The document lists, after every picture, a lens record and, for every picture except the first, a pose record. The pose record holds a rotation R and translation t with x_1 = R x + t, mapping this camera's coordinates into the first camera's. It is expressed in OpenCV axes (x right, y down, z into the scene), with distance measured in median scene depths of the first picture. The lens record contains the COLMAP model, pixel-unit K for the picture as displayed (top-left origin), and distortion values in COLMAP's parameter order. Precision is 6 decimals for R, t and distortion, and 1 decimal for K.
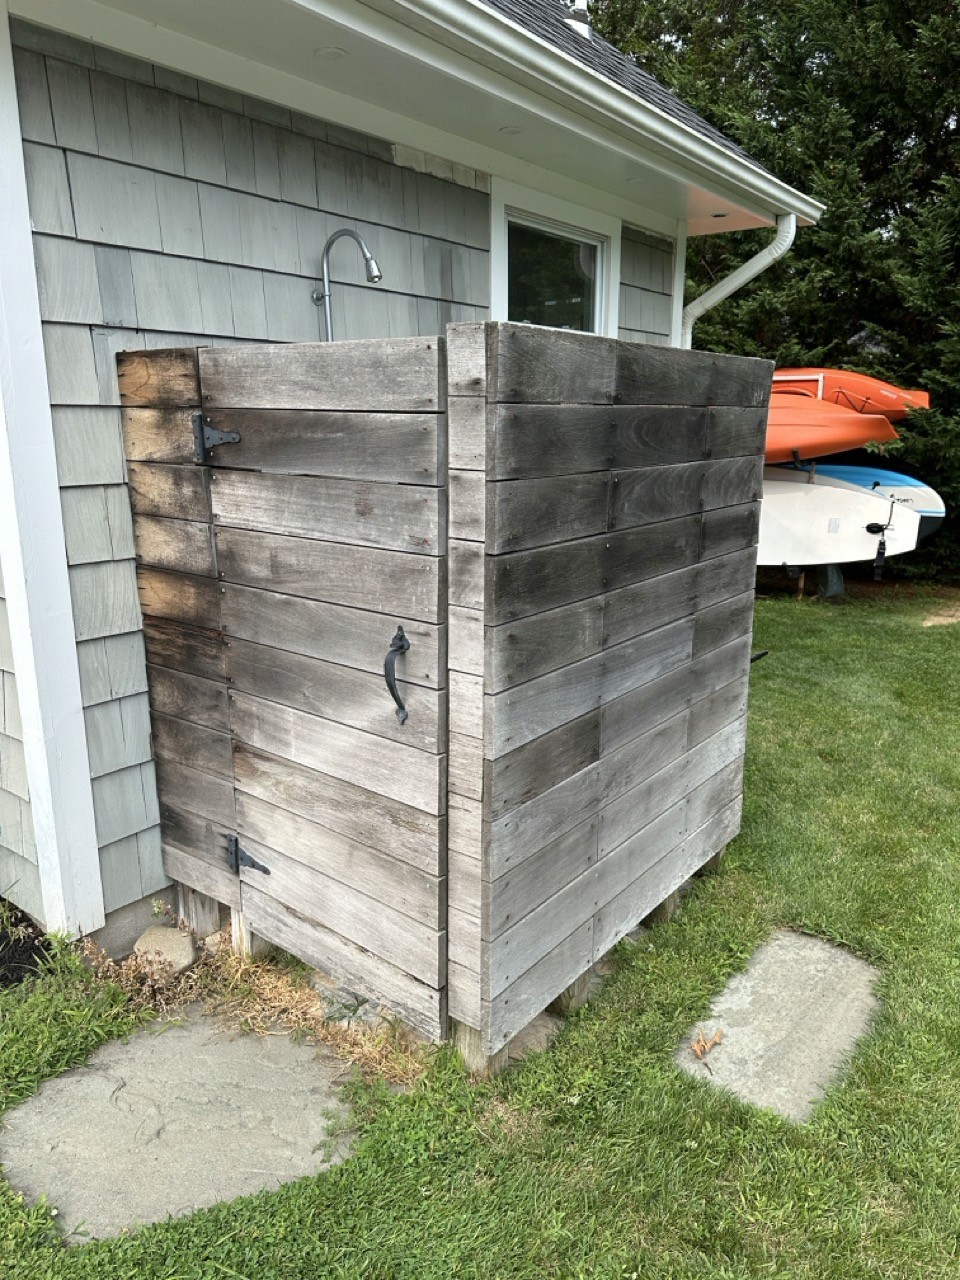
lens RADIAL K [[881.1, 0, 480.0], [0, 881.1, 640.0], [0, 0, 1]] dist [-0.054752, 0.005460]
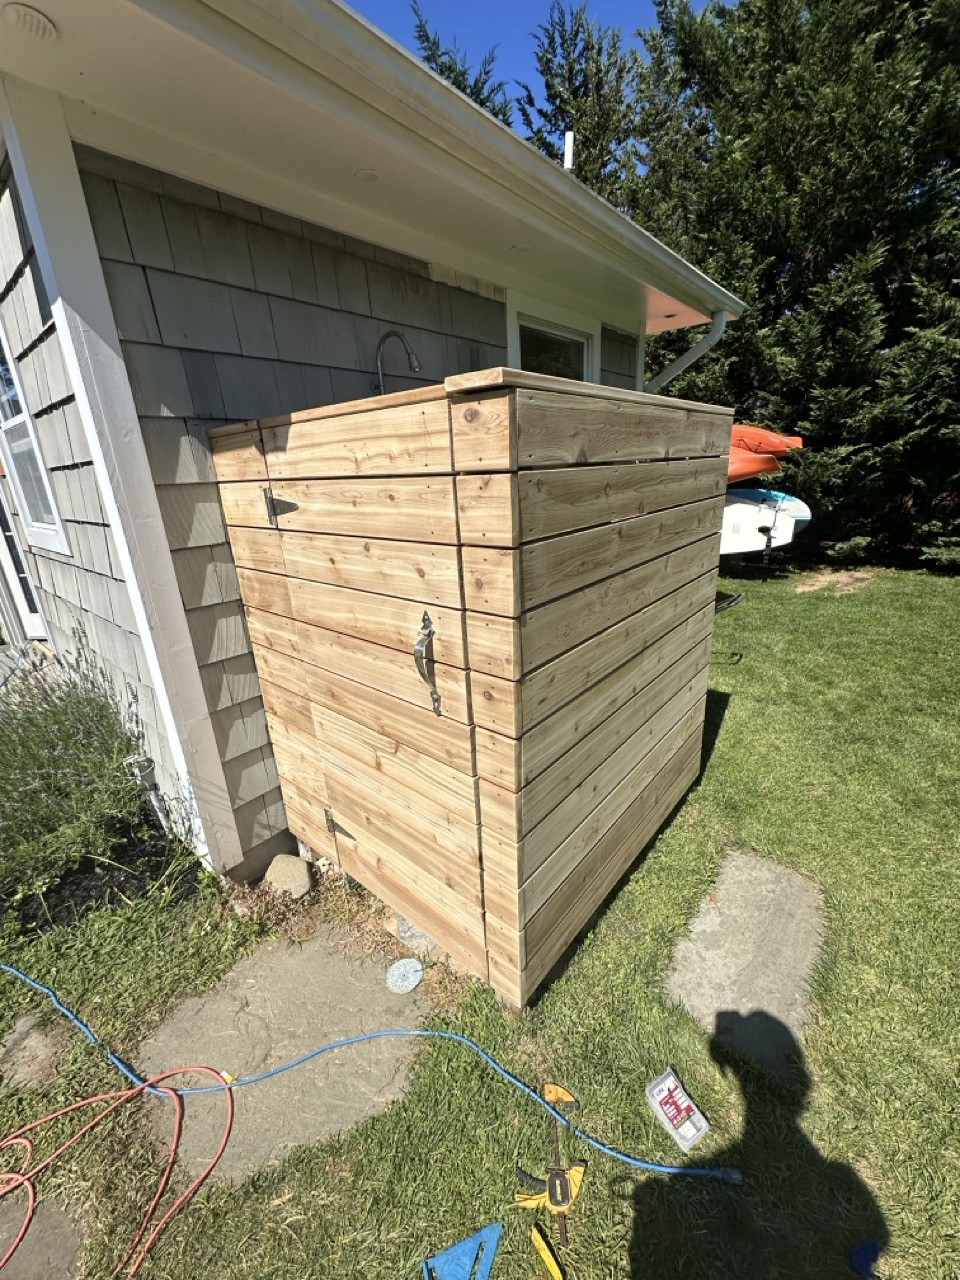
lens RADIAL K [[506.8, 0, 480.0], [0, 506.8, 640.0], [0, 0, 1]] dist [-0.028413, -0.000368]
pose [[0.997468, -0.027799, -0.065459, 0.008825], [0.033041, 0.996213, 0.080418, -0.061299], [0.062975, -0.082377, 0.994610, 0.197740]]
